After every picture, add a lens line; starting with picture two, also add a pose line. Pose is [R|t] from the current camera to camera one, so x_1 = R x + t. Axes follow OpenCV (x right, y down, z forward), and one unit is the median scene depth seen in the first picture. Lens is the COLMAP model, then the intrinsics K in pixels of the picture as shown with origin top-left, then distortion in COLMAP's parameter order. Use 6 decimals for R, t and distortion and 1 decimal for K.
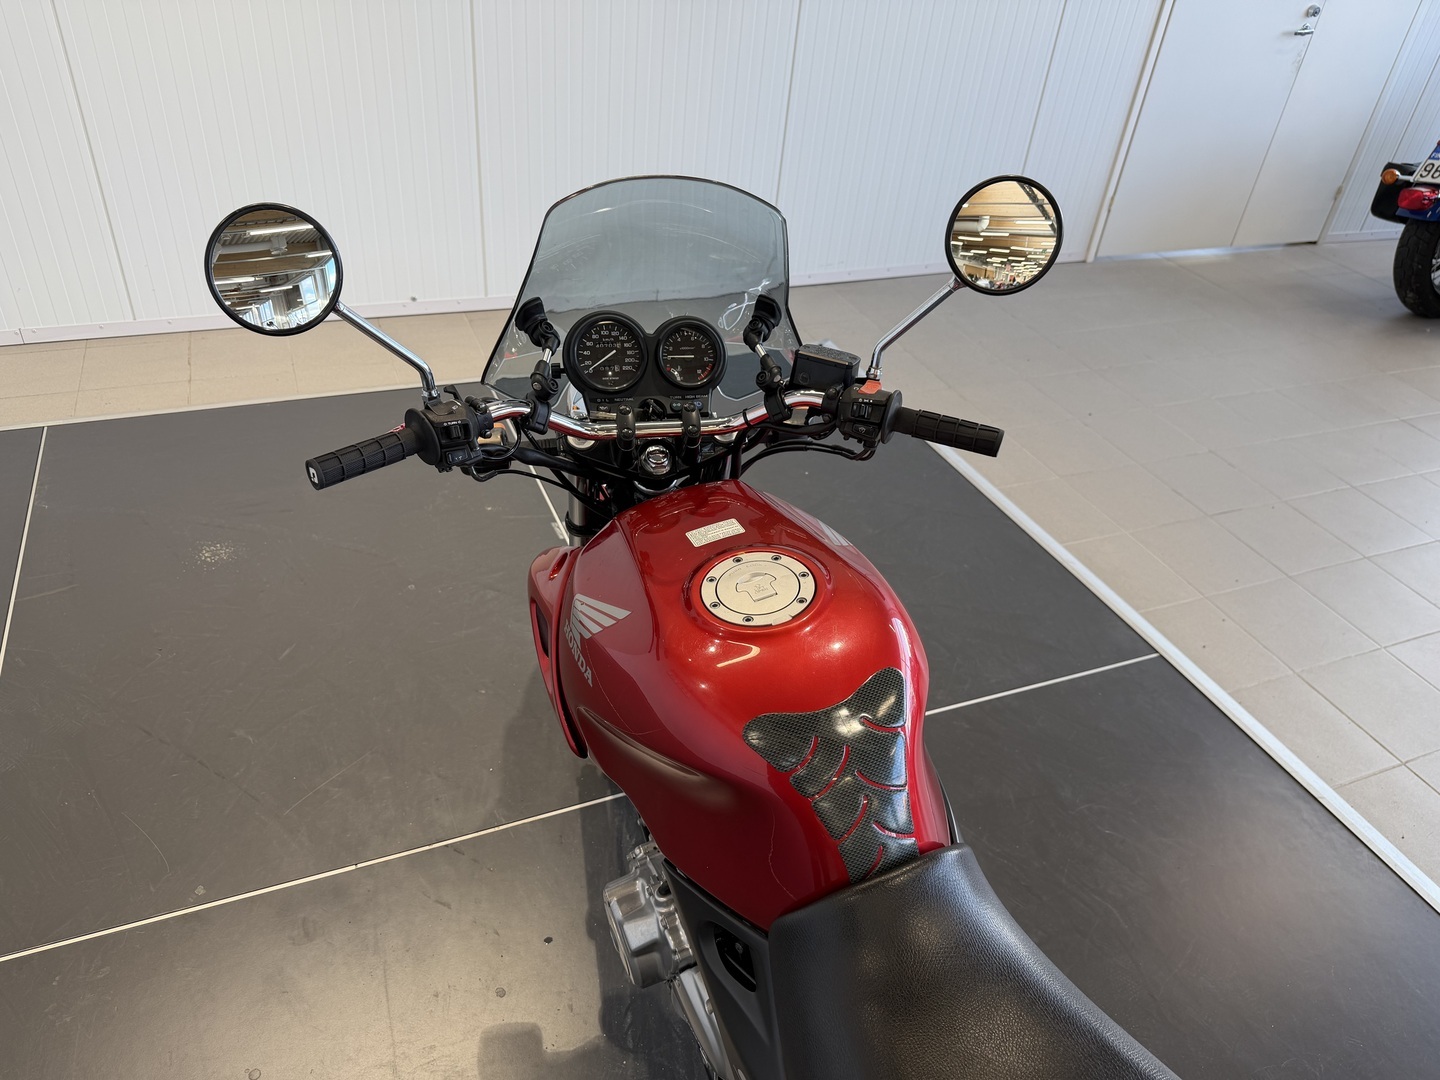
lens RADIAL K [[1017.1, 0, 720.0], [0, 1017.1, 540.0], [0, 0, 1]] dist [0.022775, -0.040921]
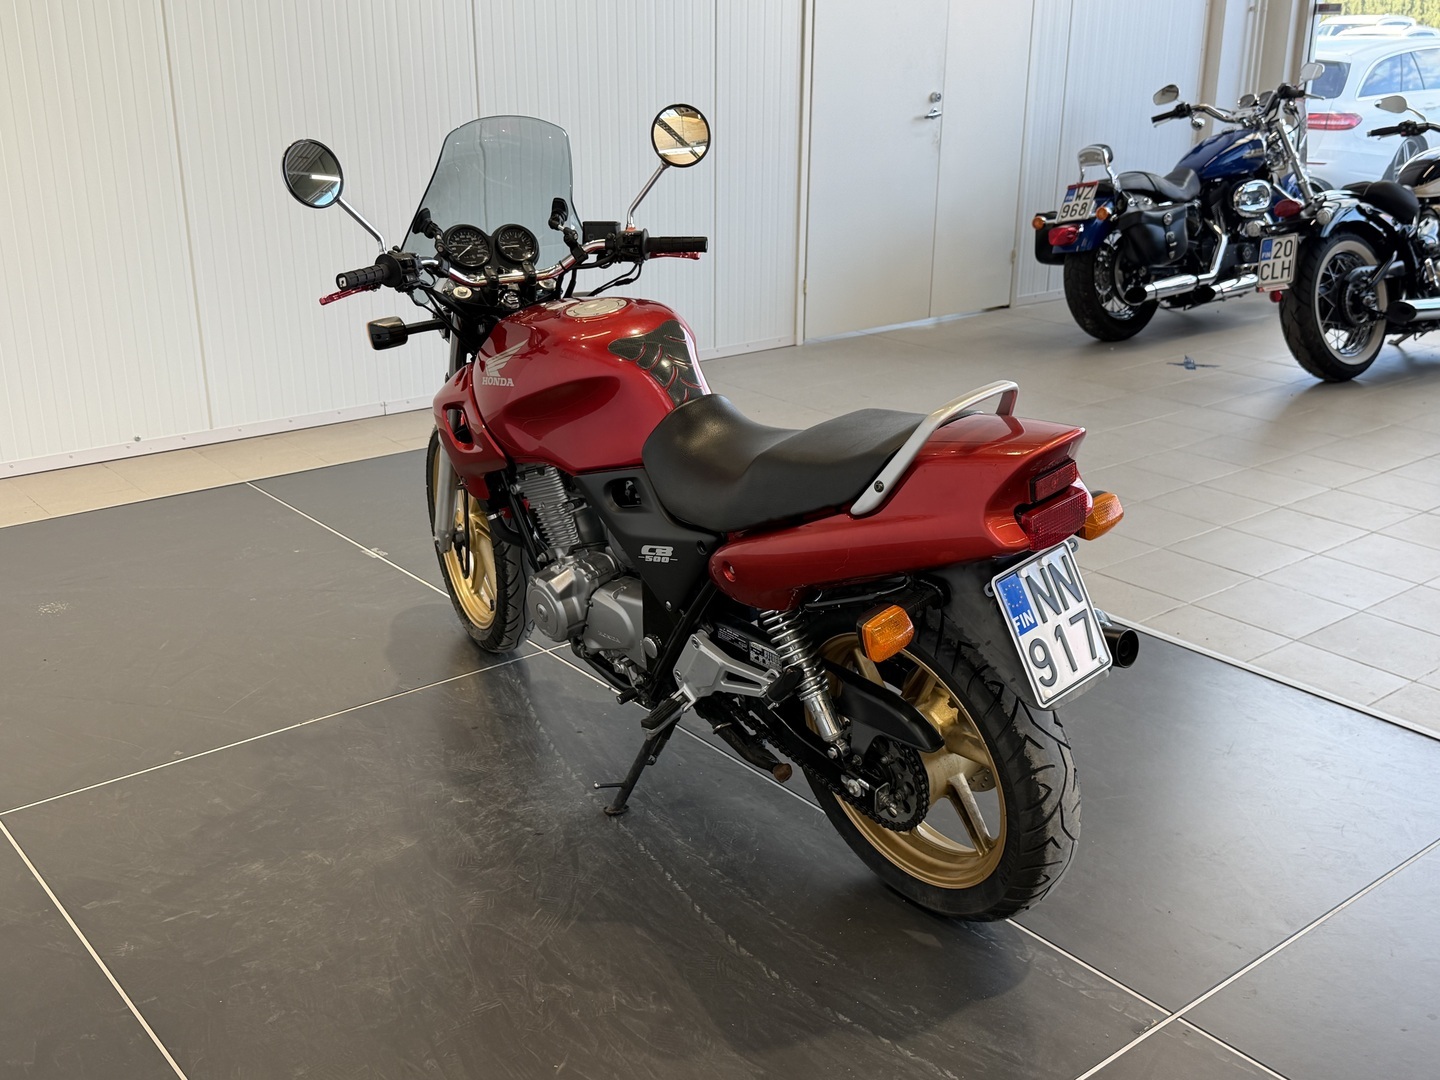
lens RADIAL K [[1485.4, 0, 720.0], [0, 1485.4, 540.0], [0, 0, 1]] dist [0.017100, 0.007609]
pose [[0.955115, -0.170998, 0.241898, -0.156866], [0.228851, 0.944425, -0.235986, 0.376651], [-0.188102, 0.280752, 0.941167, -0.487851]]
